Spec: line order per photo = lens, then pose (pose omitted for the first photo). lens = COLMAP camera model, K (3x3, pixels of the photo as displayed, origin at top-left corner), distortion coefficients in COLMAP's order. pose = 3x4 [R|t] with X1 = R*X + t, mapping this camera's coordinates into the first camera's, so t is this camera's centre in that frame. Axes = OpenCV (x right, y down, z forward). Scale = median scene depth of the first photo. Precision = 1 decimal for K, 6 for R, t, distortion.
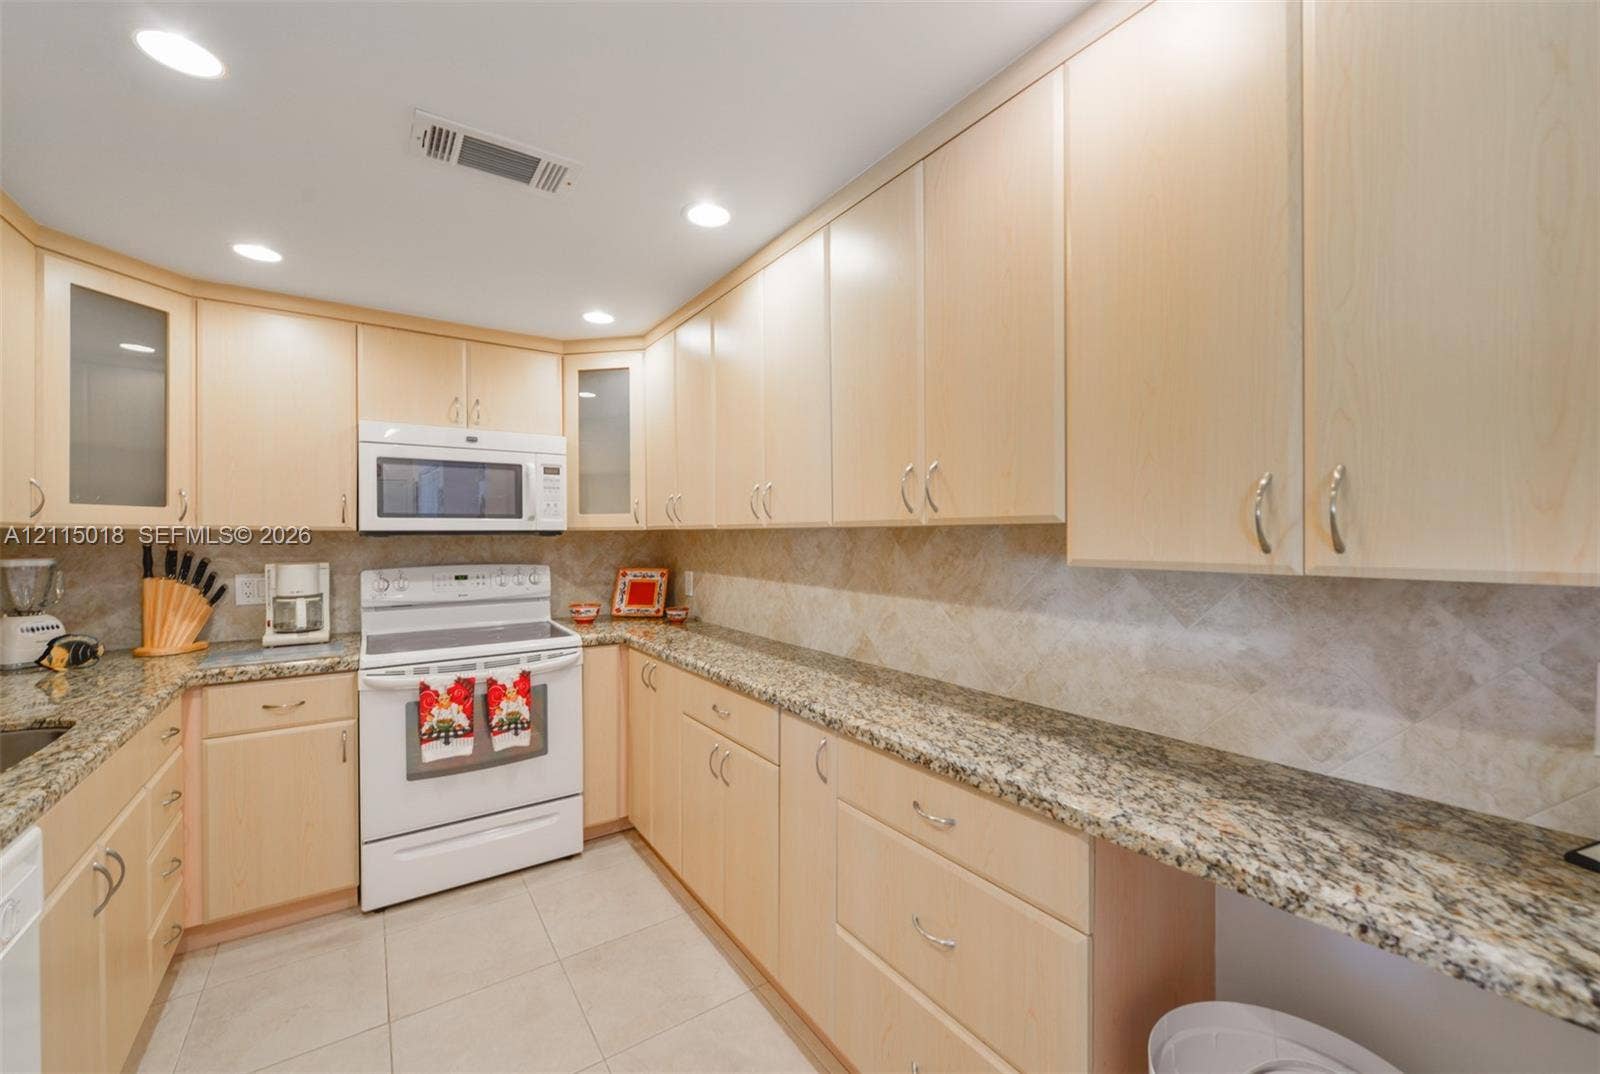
lens RADIAL K [[631.4, 0, 797.2], [0, 631.4, 534.8], [0, 0, 1]] dist [-0.002630, -0.002576]
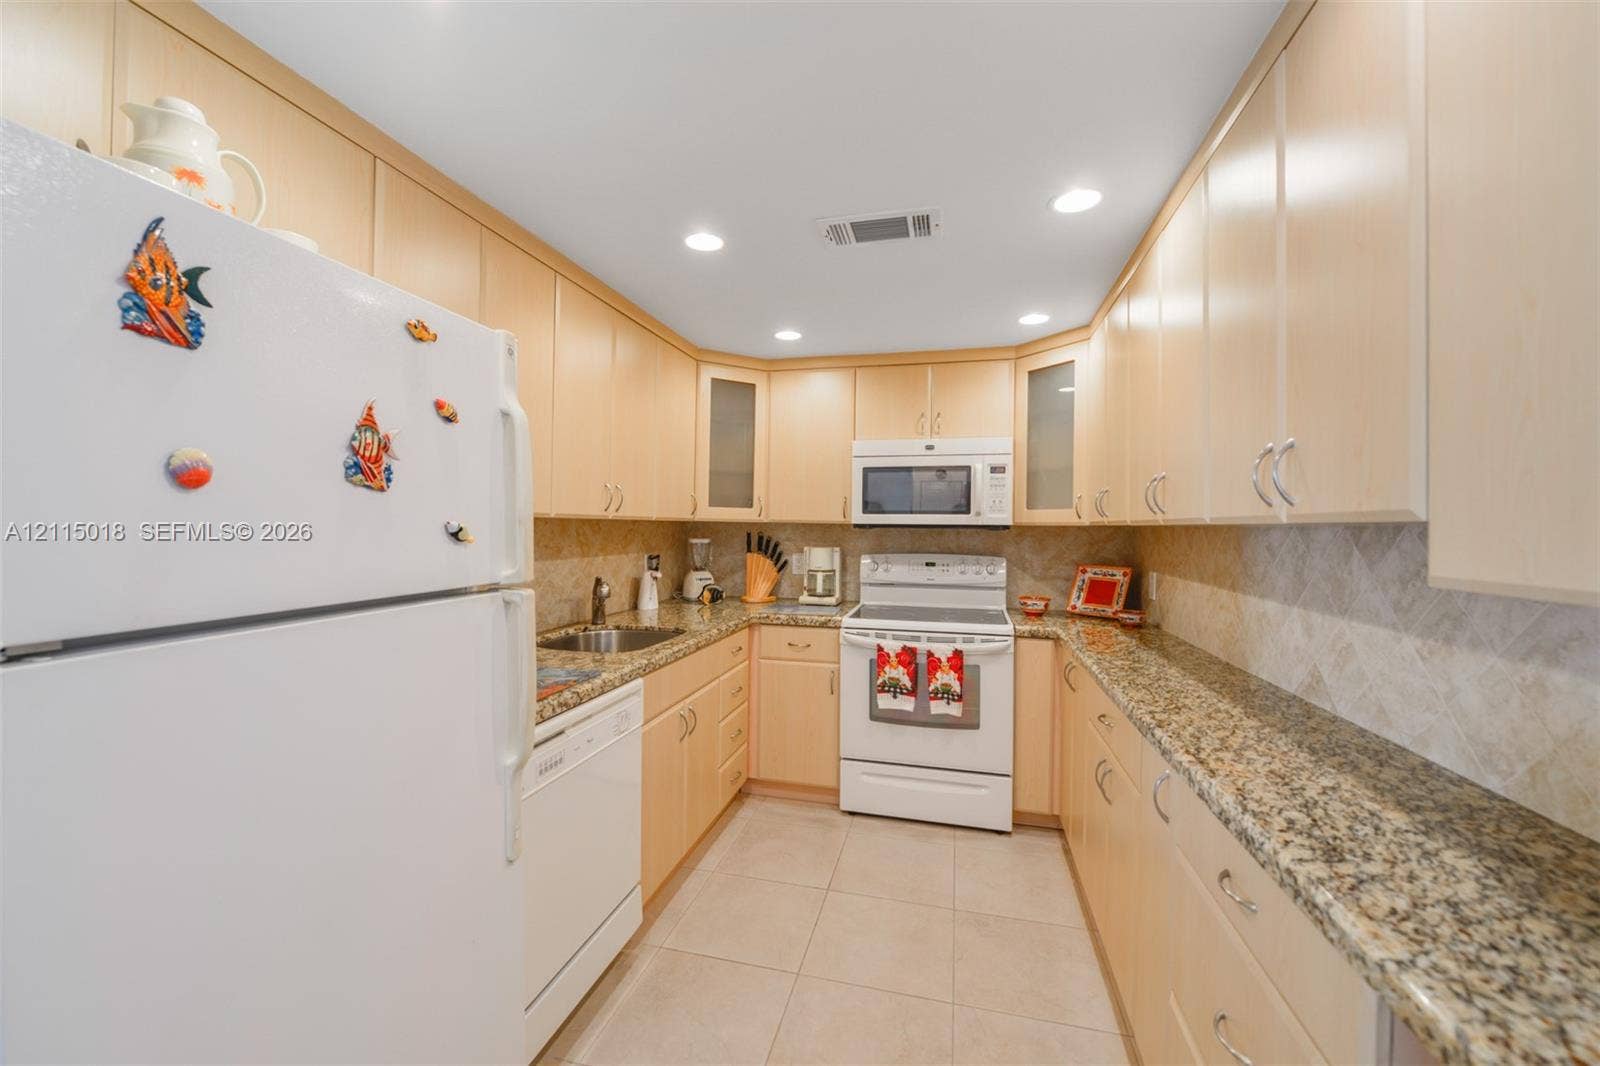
lens RADIAL K [[634.5, 0, 789.8], [0, 634.5, 522.2], [0, 0, 1]] dist [-0.007888, -0.002525]
pose [[0.651754, 0.005457, -0.758411, 0.260906], [-0.013752, 0.999895, -0.004623, -0.002943], [0.758306, 0.013443, 0.651760, 0.034654]]
